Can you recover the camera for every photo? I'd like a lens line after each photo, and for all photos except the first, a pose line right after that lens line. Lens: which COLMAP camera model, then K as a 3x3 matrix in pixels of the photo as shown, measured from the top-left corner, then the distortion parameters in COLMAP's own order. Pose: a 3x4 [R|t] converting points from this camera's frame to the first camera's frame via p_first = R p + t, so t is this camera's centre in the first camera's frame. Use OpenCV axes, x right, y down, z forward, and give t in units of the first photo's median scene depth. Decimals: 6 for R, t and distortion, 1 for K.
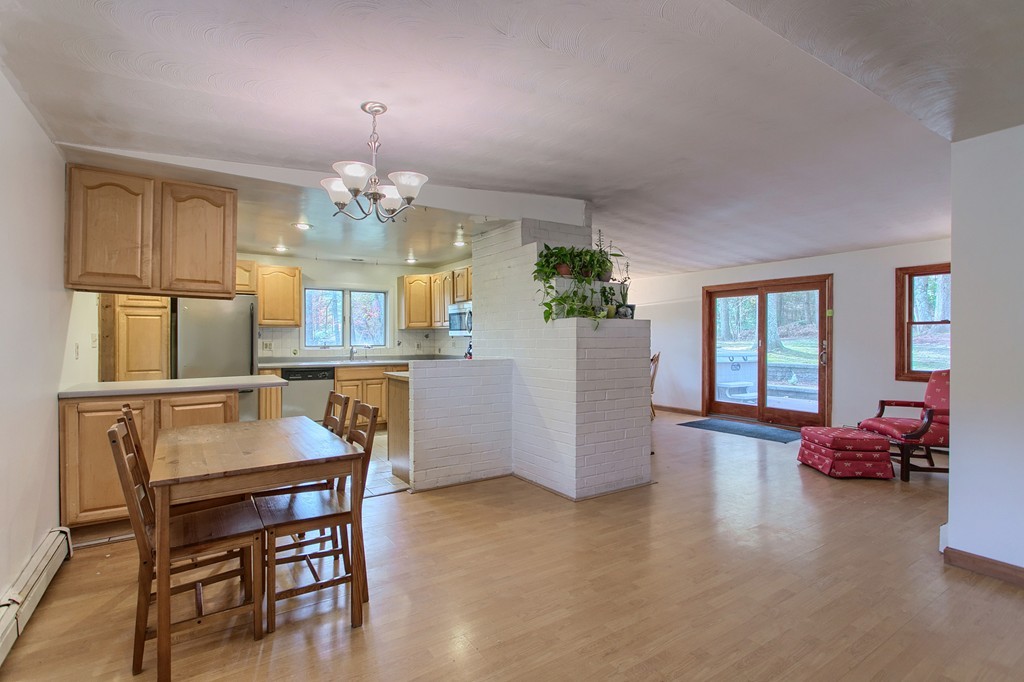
lens RADIAL K [[490.2, 0, 502.7], [0, 490.2, 338.3], [0, 0, 1]] dist [-0.011006, 0.002804]
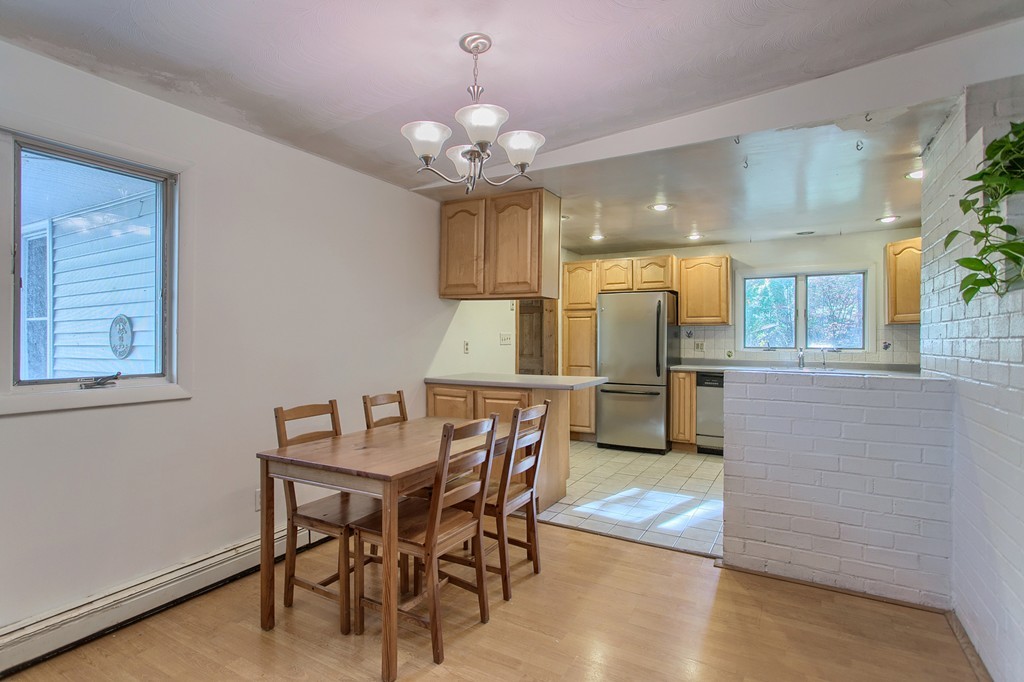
lens RADIAL K [[499.7, 0, 506.0], [0, 499.7, 341.1], [0, 0, 1]] dist [-0.013264, 0.004031]
pose [[0.457404, 0.008658, -0.889217, 0.188716], [-0.002720, 0.999962, 0.008337, -0.000442], [0.889255, -0.001395, 0.457410, 0.272003]]
